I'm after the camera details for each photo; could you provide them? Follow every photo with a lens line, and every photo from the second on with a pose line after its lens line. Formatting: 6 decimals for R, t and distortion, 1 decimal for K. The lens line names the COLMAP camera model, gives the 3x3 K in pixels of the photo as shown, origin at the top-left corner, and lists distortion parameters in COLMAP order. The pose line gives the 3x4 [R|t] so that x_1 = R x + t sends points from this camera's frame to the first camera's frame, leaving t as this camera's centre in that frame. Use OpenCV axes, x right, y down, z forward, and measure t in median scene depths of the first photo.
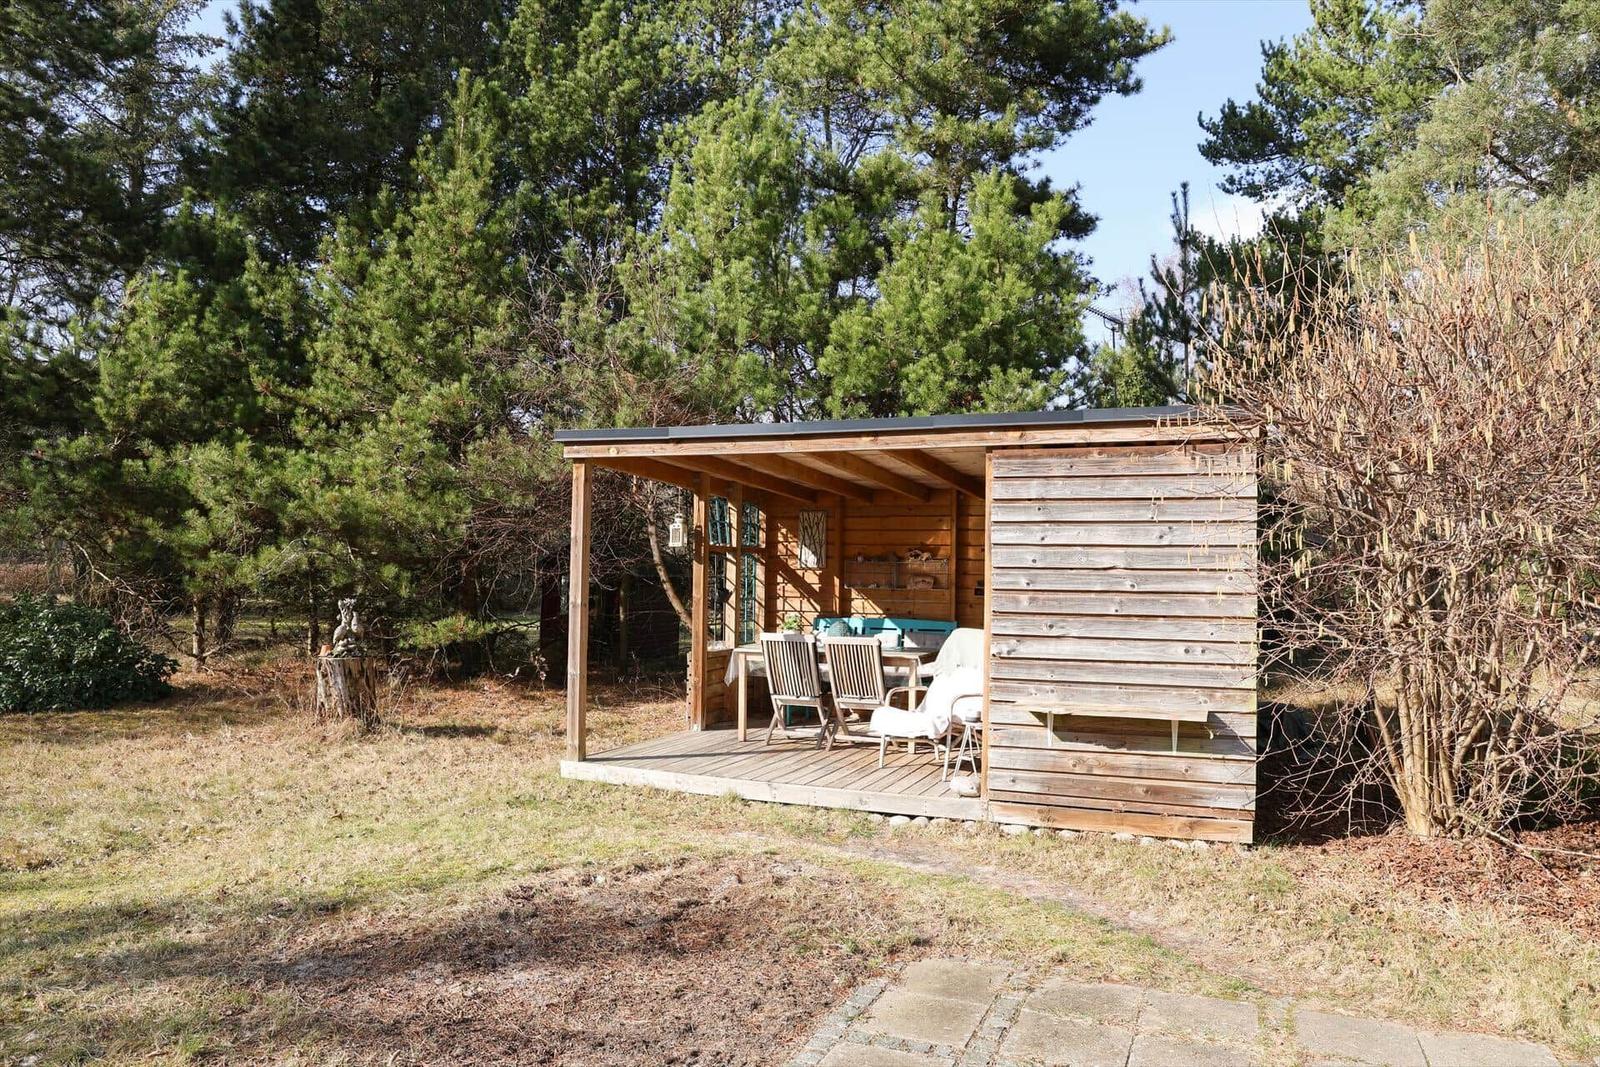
lens RADIAL K [[1131.9, 0, 800.0], [0, 1131.9, 533.5], [0, 0, 1]] dist [-0.062835, 0.006148]
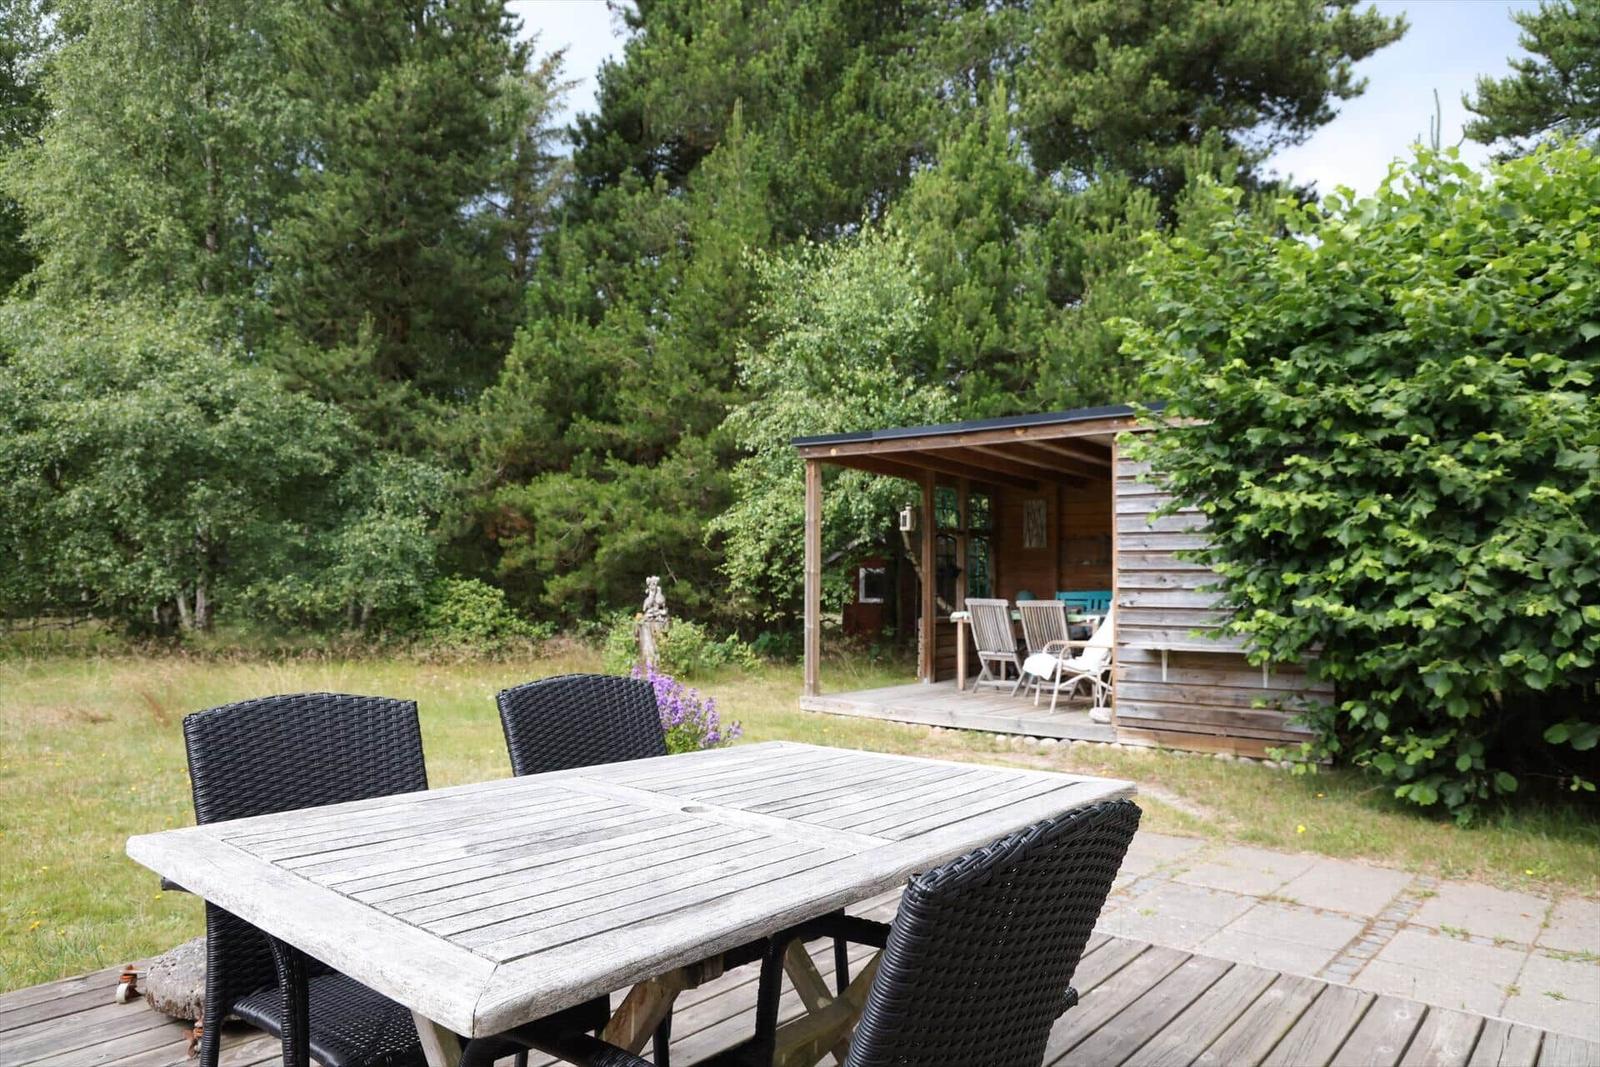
lens RADIAL K [[1131.9, 0, 800.0], [0, 1131.9, 533.5], [0, 0, 1]] dist [-0.062835, 0.006148]
pose [[0.948721, -0.016570, -0.315679, 0.175374], [0.013368, 0.999835, -0.012308, 0.030837], [0.315830, 0.007457, 0.948786, -0.193332]]
